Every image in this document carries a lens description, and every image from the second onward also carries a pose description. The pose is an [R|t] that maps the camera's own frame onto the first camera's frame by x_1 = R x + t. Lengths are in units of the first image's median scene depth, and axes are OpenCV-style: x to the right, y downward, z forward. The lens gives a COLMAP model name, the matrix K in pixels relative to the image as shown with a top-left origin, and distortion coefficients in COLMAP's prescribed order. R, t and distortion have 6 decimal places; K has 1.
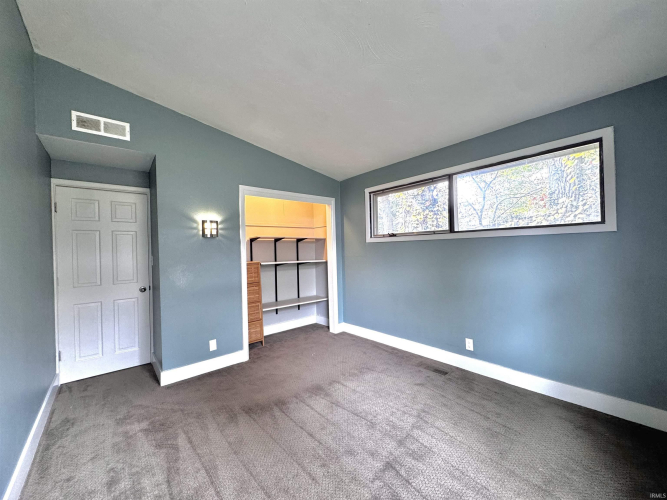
lens RADIAL K [[263.6, 0, 319.2], [0, 263.6, 249.5], [0, 0, 1]] dist [0.000796, 0.000145]
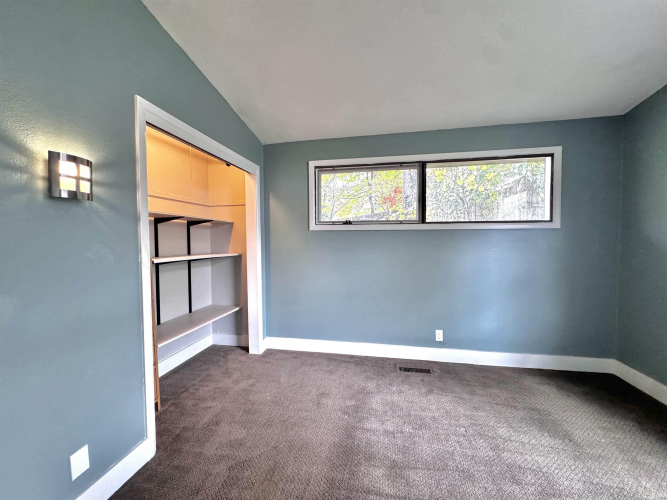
lens RADIAL K [[271.5, 0, 325.2], [0, 271.5, 249.3], [0, 0, 1]] dist [0.000023, 0.000046]
pose [[0.769395, -0.002687, 0.638768, -0.369491], [-0.016175, 0.999589, 0.023687, 0.012346], [-0.638569, -0.028557, 0.769035, 0.426241]]
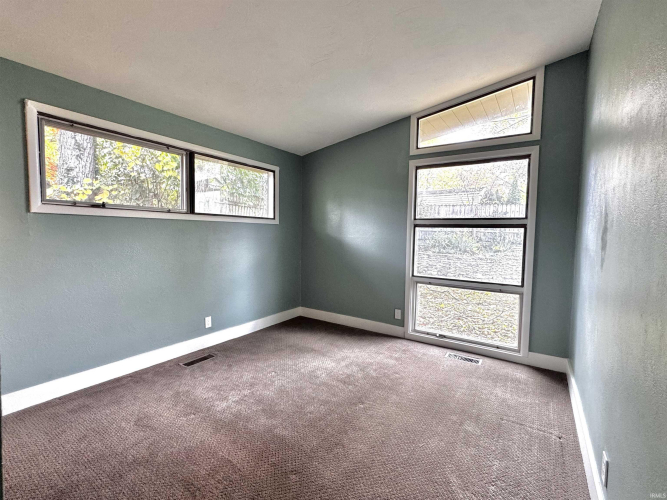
lens RADIAL K [[327.2, 0, 333.5], [0, 327.2, 250.0], [0, 0, 1]] dist [0.023373, 0.000032]
pose [[-0.307673, -0.031296, 0.950977, -0.718575], [-0.011474, 0.999508, 0.029181, 0.023652], [-0.951423, -0.001933, -0.307881, 0.807061]]
